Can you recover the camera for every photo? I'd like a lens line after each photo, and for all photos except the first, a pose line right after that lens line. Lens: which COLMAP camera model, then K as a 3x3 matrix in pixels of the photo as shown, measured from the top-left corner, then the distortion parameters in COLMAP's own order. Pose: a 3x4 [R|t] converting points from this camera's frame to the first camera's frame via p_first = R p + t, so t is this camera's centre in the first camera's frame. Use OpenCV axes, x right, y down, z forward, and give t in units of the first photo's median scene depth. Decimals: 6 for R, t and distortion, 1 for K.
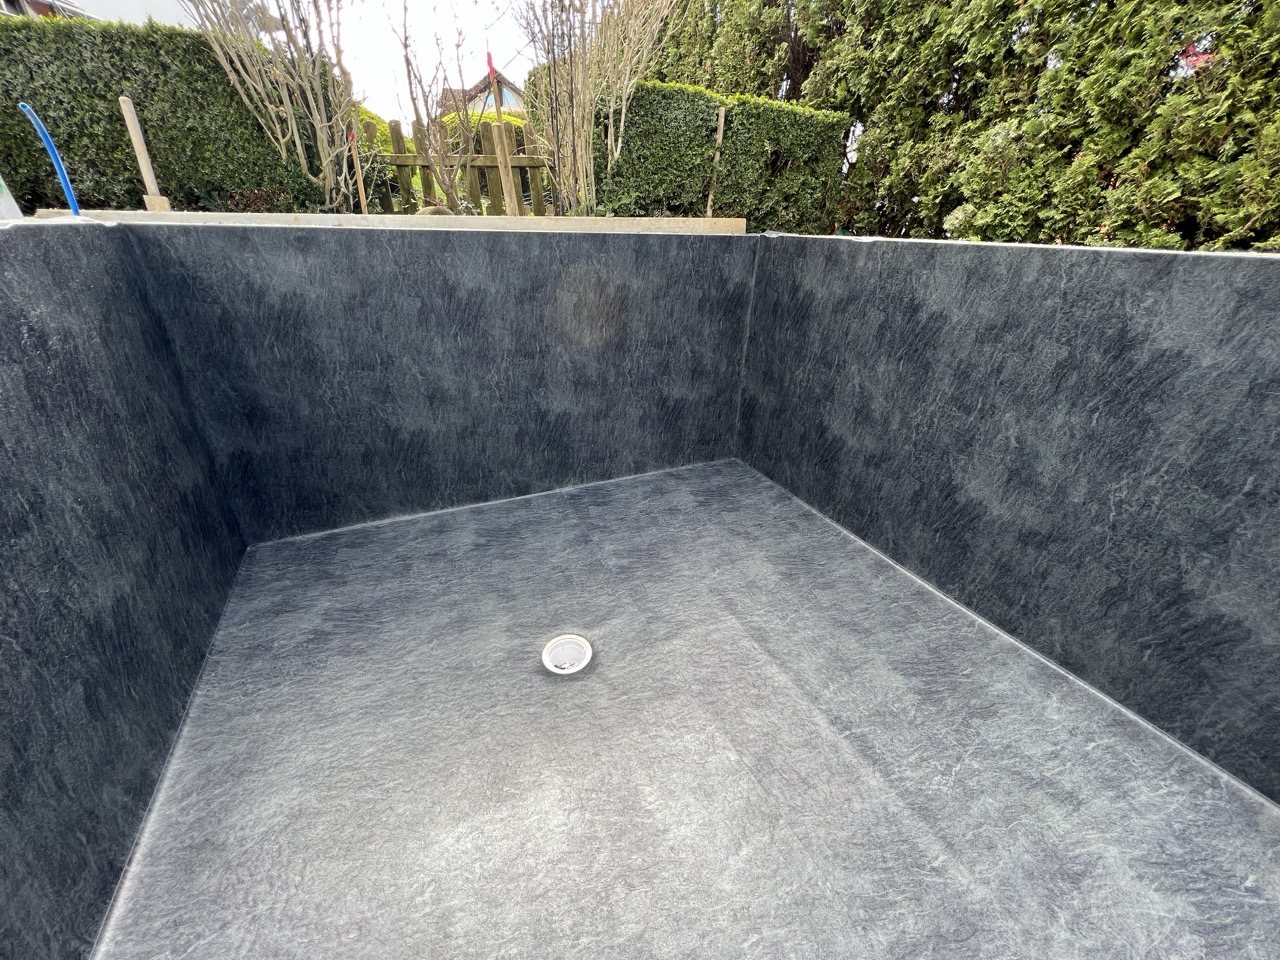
lens RADIAL K [[512.7, 0, 640.0], [0, 512.7, 480.0], [0, 0, 1]] dist [0.000307, -0.000017]
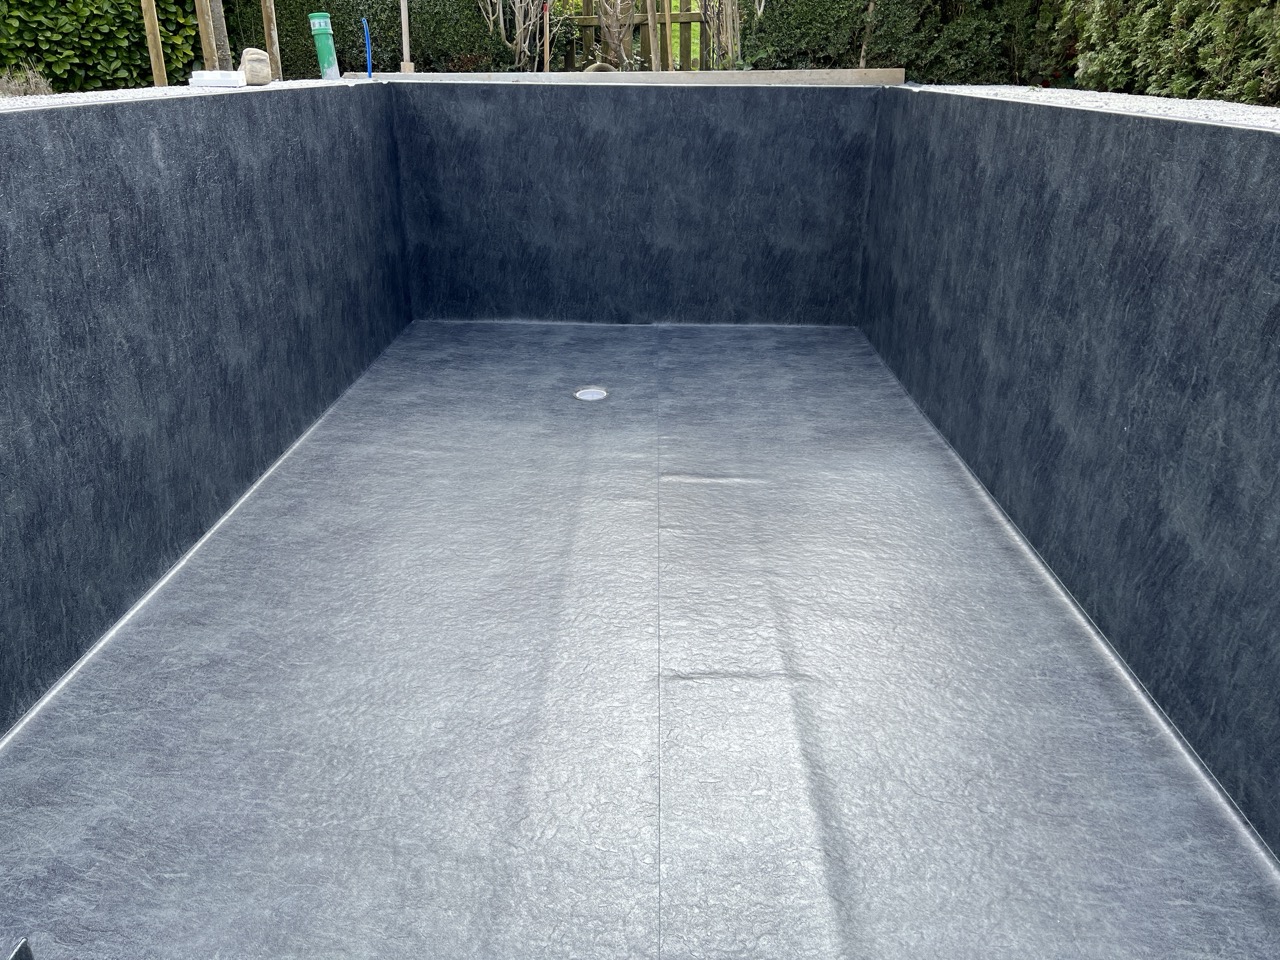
lens RADIAL K [[963.0, 0, 638.0], [0, 963.0, 484.6], [0, 0, 1]] dist [0.046604, -0.047666]
pose [[0.897568, 0.161889, -0.410077, 0.732790], [-0.185367, 0.982507, -0.017858, 0.418288], [0.400013, 0.092044, 0.911876, -0.866960]]
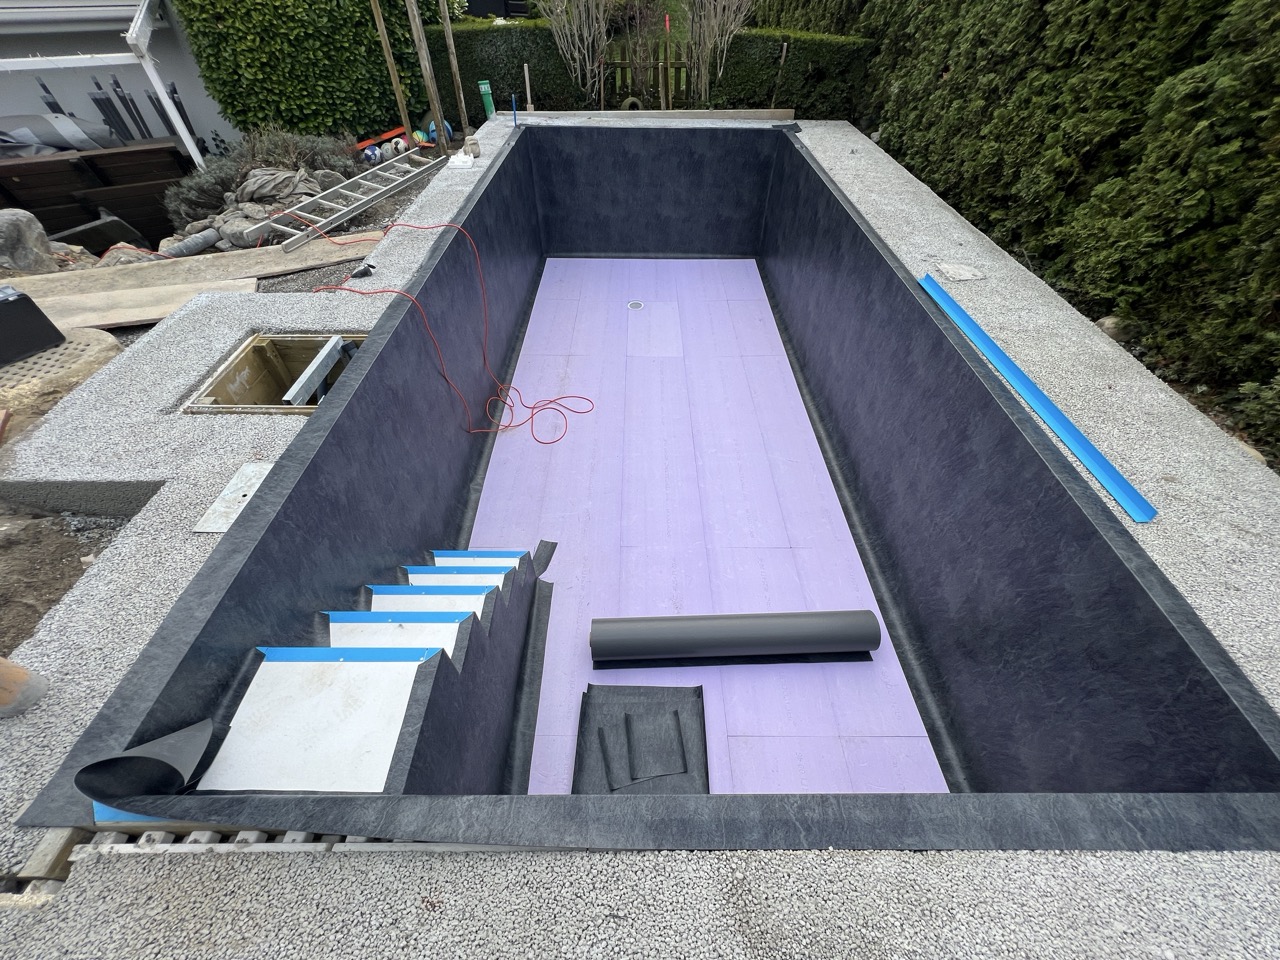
lens RADIAL K [[509.7, 0, 641.3], [0, 509.7, 485.4], [0, 0, 1]] dist [-0.000295, -0.000053]
pose [[0.906014, 0.294711, -0.303784, 0.762085], [-0.176625, 0.915526, 0.361409, 0.155692], [0.384633, -0.273785, 0.881532, -1.306592]]
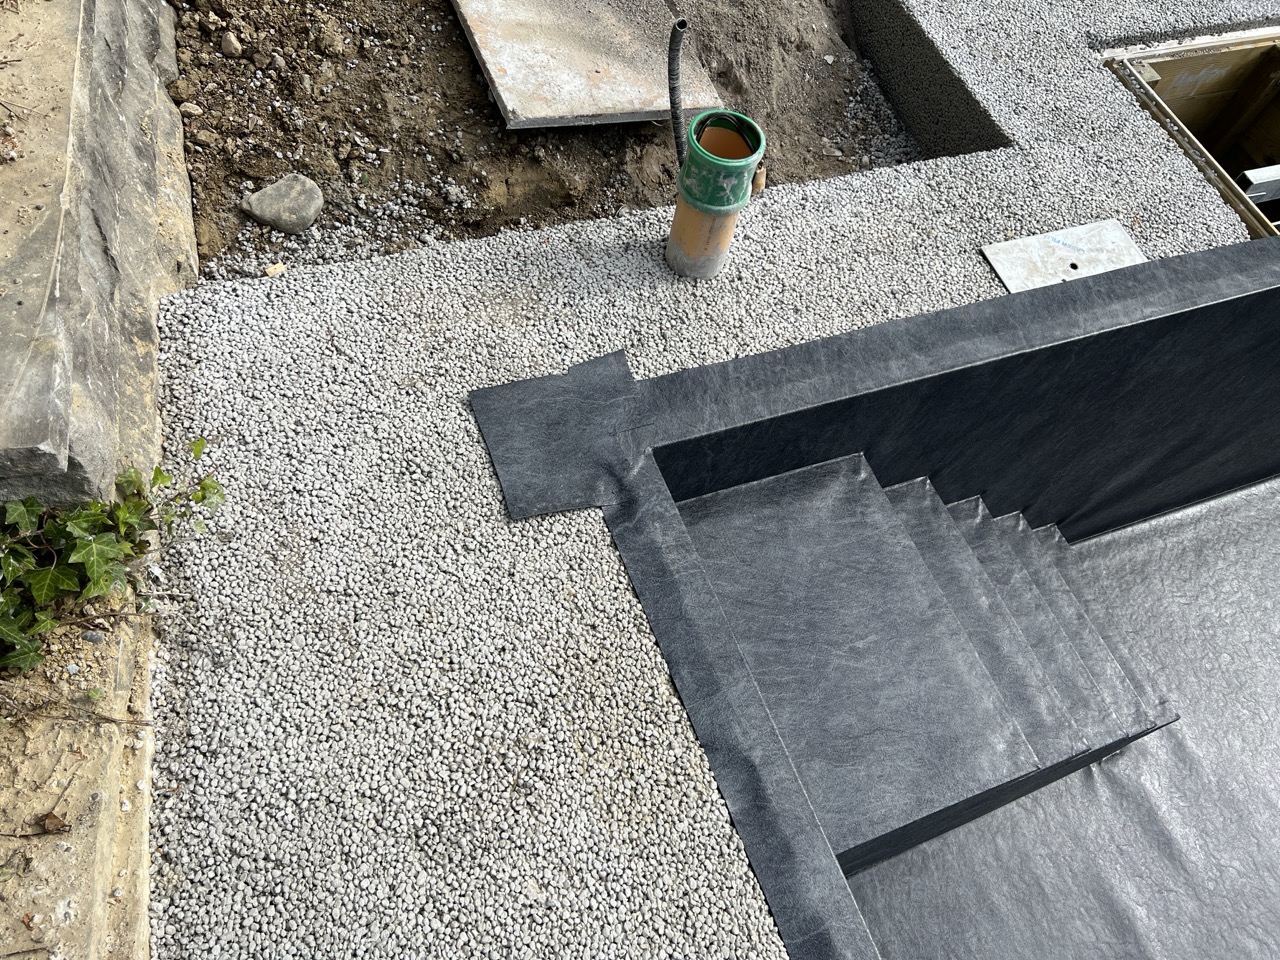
lens RADIAL K [[958.9, 0, 636.1], [0, 958.9, 462.3], [0, 0, 1]] dist [0.053907, -0.057455]
pose [[-0.054649, 0.836859, -0.544683, 0.591694], [-0.581404, 0.416817, 0.698737, 0.262968], [0.811778, 0.354866, 0.463774, -1.431095]]
